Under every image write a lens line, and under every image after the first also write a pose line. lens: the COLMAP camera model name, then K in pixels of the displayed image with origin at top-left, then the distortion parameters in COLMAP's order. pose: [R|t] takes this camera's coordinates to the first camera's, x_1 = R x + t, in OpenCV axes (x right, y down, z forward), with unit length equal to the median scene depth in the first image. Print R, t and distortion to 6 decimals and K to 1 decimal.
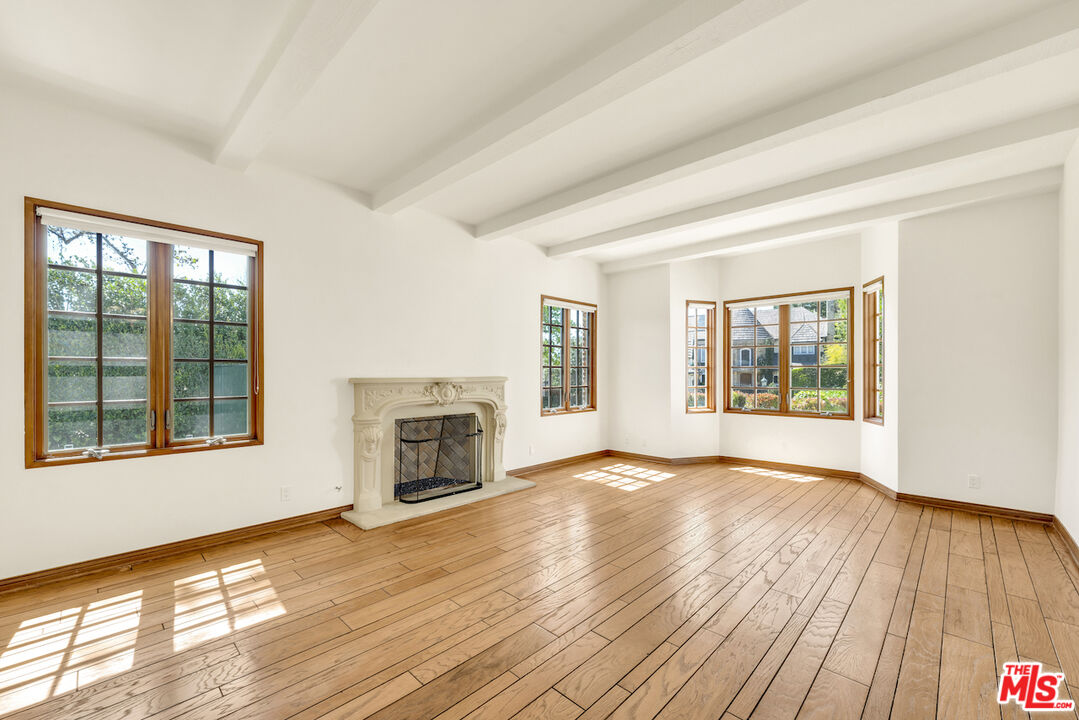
lens RADIAL K [[436.8, 0, 540.7], [0, 436.8, 369.9], [0, 0, 1]] dist [0.013274, 0.000236]
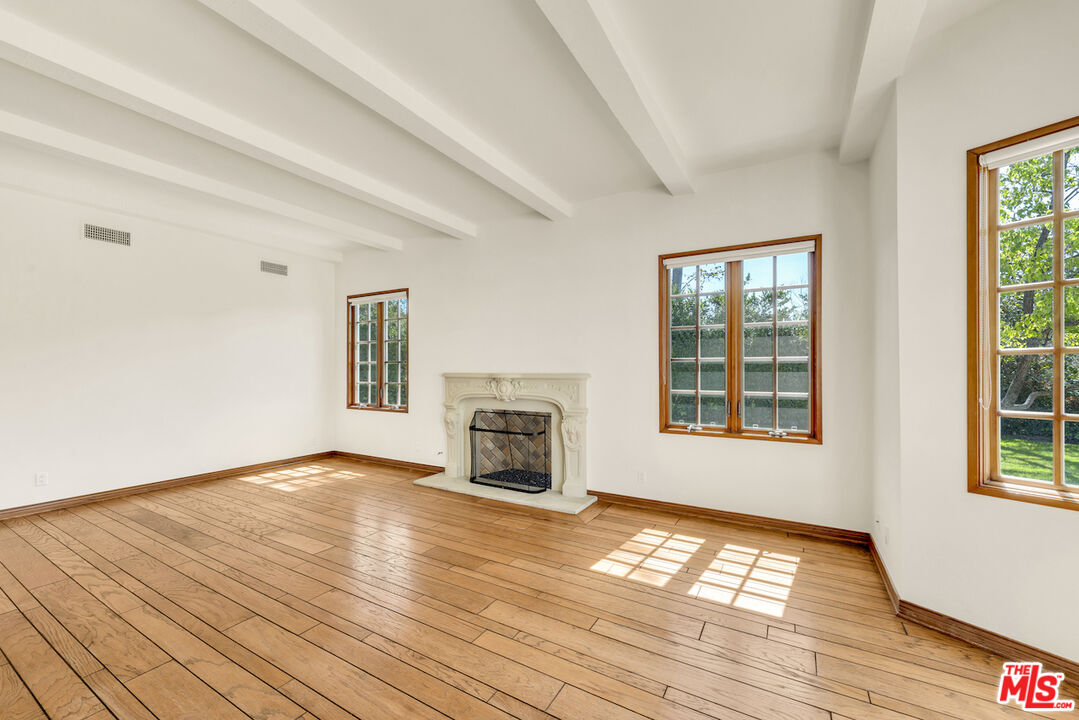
lens RADIAL K [[439.6, 0, 532.2], [0, 439.6, 363.8], [0, 0, 1]] dist [-0.001003, -0.000117]
pose [[0.223582, -0.013322, -0.974594, 0.271854], [0.005809, 0.999907, -0.012335, 0.002742], [0.974668, -0.002904, 0.223639, 0.279751]]
